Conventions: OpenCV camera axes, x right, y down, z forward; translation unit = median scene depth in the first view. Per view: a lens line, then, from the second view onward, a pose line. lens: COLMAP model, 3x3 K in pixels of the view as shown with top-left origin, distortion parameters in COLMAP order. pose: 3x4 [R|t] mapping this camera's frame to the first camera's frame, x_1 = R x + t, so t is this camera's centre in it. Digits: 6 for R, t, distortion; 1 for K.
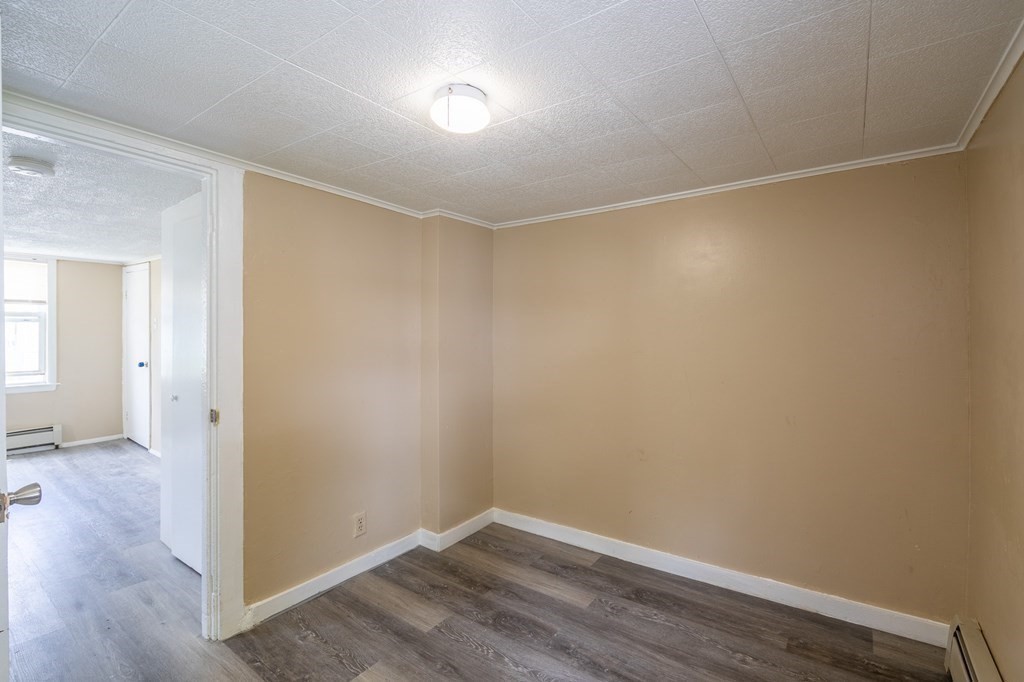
lens RADIAL K [[459.9, 0, 516.9], [0, 459.9, 336.6], [0, 0, 1]] dist [-0.012841, 0.000230]
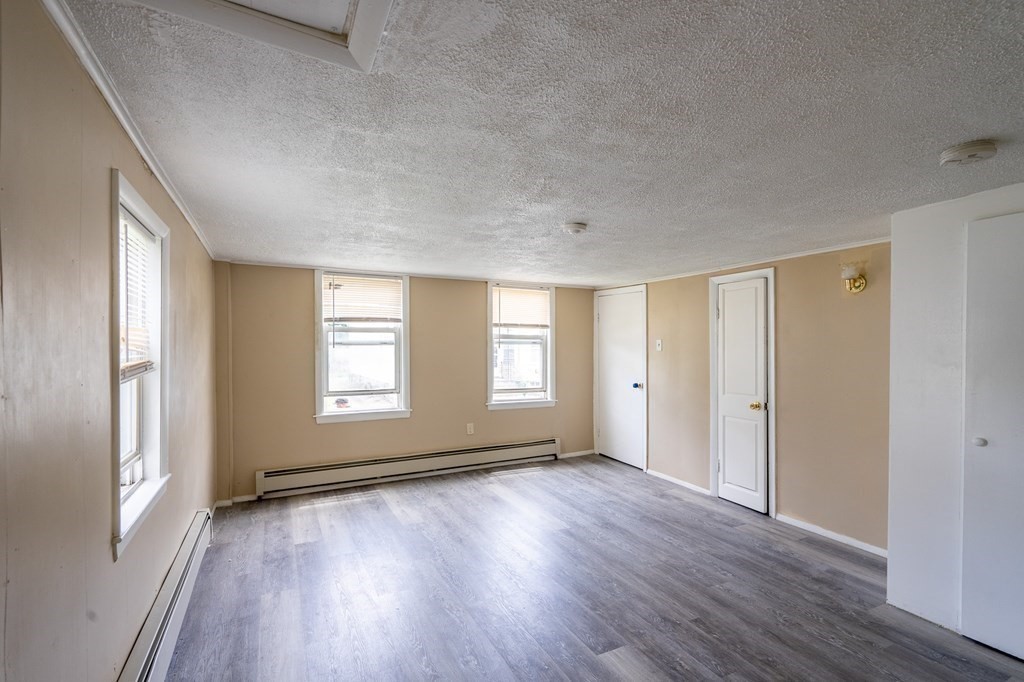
lens RADIAL K [[474.6, 0, 511.8], [0, 474.6, 349.2], [0, 0, 1]] dist [-0.007871, 0.002644]
pose [[0.882641, -0.001581, -0.470045, -0.569739], [-0.000861, 0.999987, -0.004981, -0.013936], [0.470047, 0.004801, 0.882628, -0.065215]]
